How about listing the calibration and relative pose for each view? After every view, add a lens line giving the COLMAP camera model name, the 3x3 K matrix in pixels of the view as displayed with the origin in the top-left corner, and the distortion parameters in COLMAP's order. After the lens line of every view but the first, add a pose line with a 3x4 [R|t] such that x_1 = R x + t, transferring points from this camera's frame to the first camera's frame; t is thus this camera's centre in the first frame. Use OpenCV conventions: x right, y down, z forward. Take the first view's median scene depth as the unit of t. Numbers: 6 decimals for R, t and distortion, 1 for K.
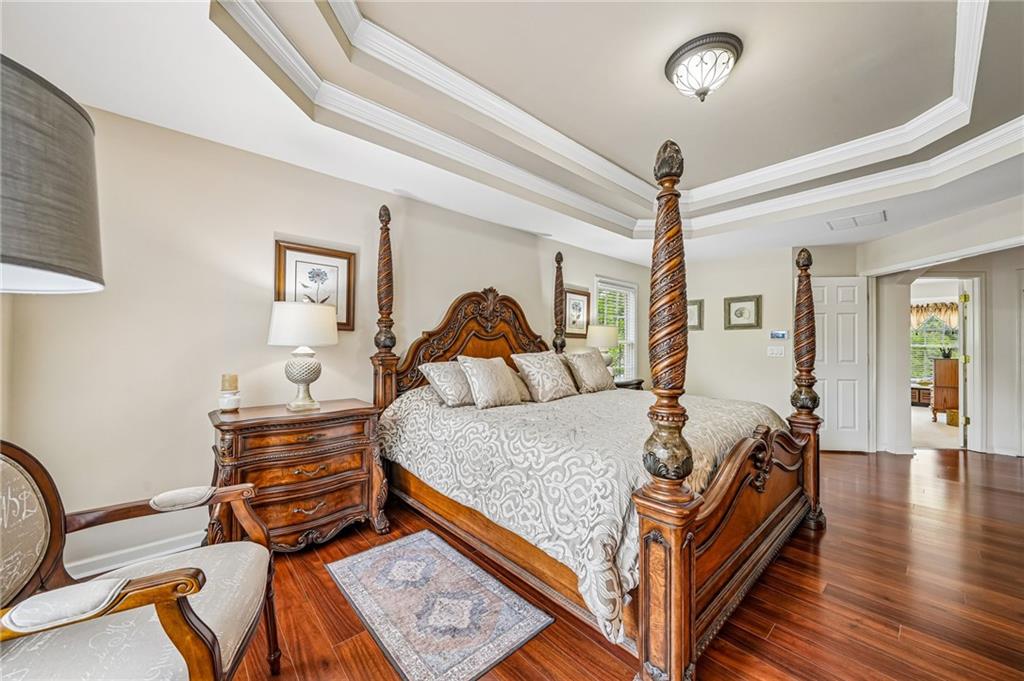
lens RADIAL K [[374.2, 0, 511.1], [0, 374.2, 341.9], [0, 0, 1]] dist [-0.000447, -0.000004]
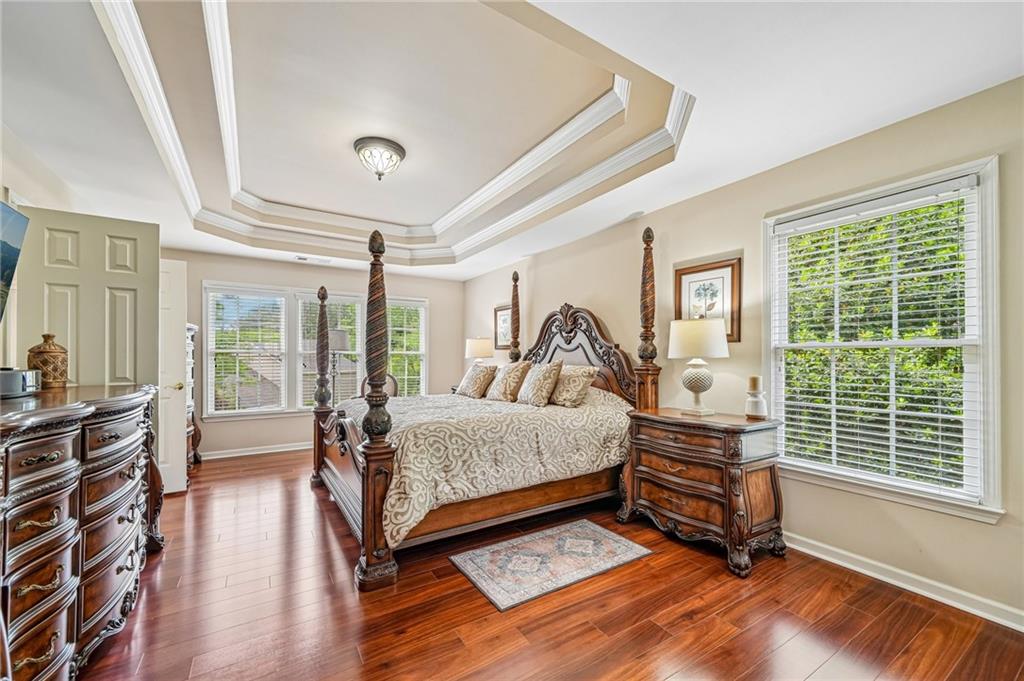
lens RADIAL K [[410.3, 0, 503.6], [0, 410.3, 359.6], [0, 0, 1]] dist [0.015140, 0.000016]
pose [[-0.169903, -0.003082, -0.985456, 0.840764], [0.015692, 0.999860, -0.005833, 0.015763], [0.985336, -0.016455, -0.169831, 0.739483]]
